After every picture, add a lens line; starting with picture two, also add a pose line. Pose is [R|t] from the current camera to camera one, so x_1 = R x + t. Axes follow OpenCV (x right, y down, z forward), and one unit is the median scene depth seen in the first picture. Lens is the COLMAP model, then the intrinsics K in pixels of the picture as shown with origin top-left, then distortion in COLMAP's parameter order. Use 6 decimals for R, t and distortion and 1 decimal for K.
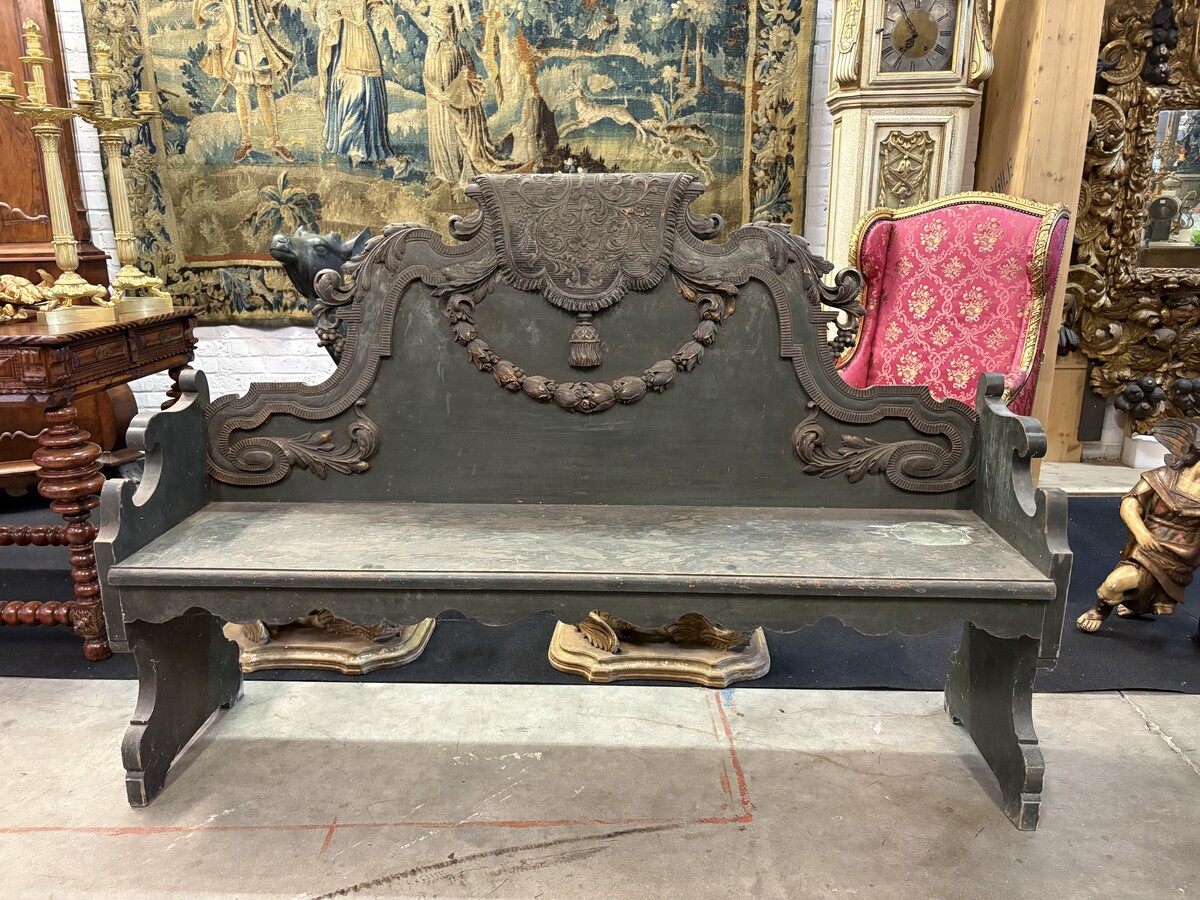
lens RADIAL K [[918.2, 0, 597.1], [0, 918.2, 453.1], [0, 0, 1]] dist [0.046189, -0.054633]
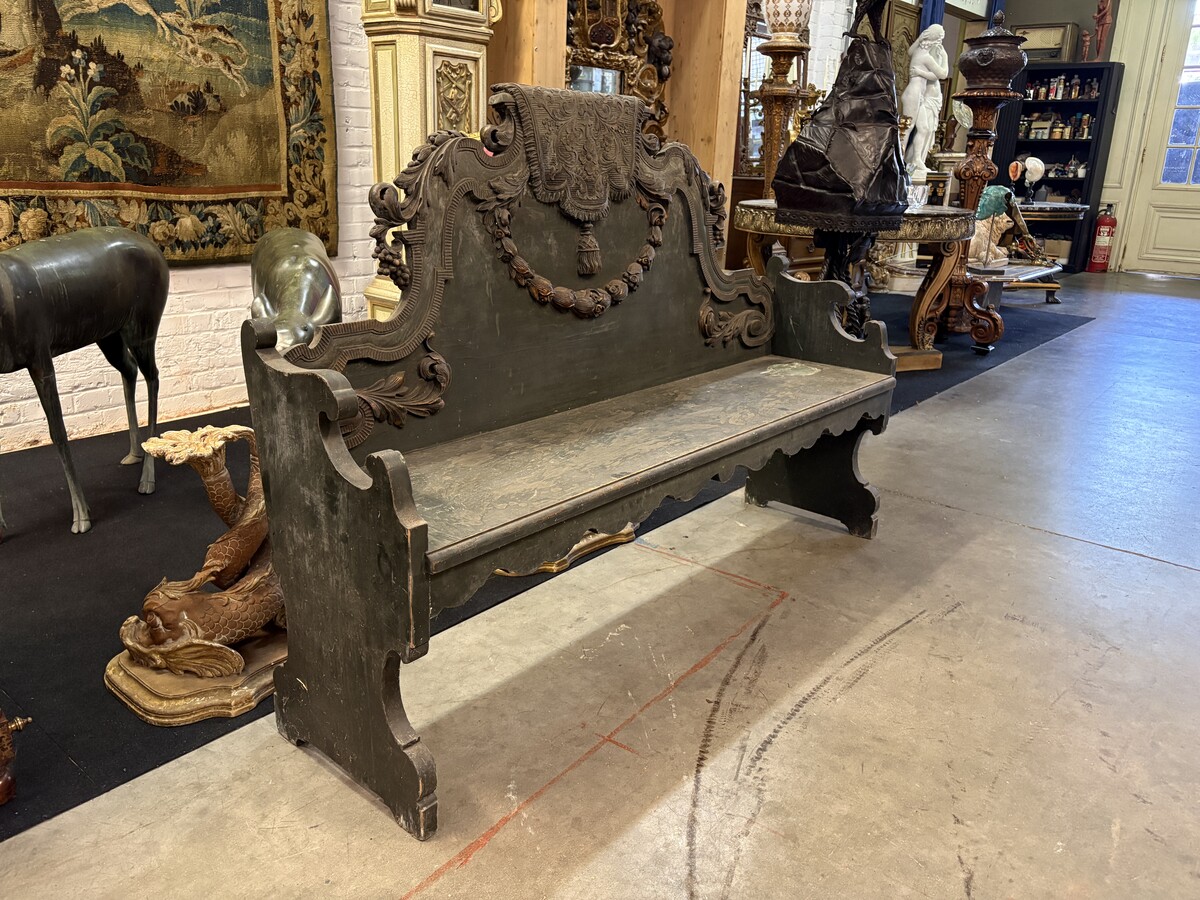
lens RADIAL K [[918.2, 0, 604.7], [0, 918.2, 454.9], [0, 0, 1]] dist [0.046189, -0.054633]
pose [[0.603025, -0.225174, 0.765282, -0.863695], [0.168446, 0.973646, 0.153751, -0.049544], [-0.779735, 0.036193, 0.625063, 0.309681]]
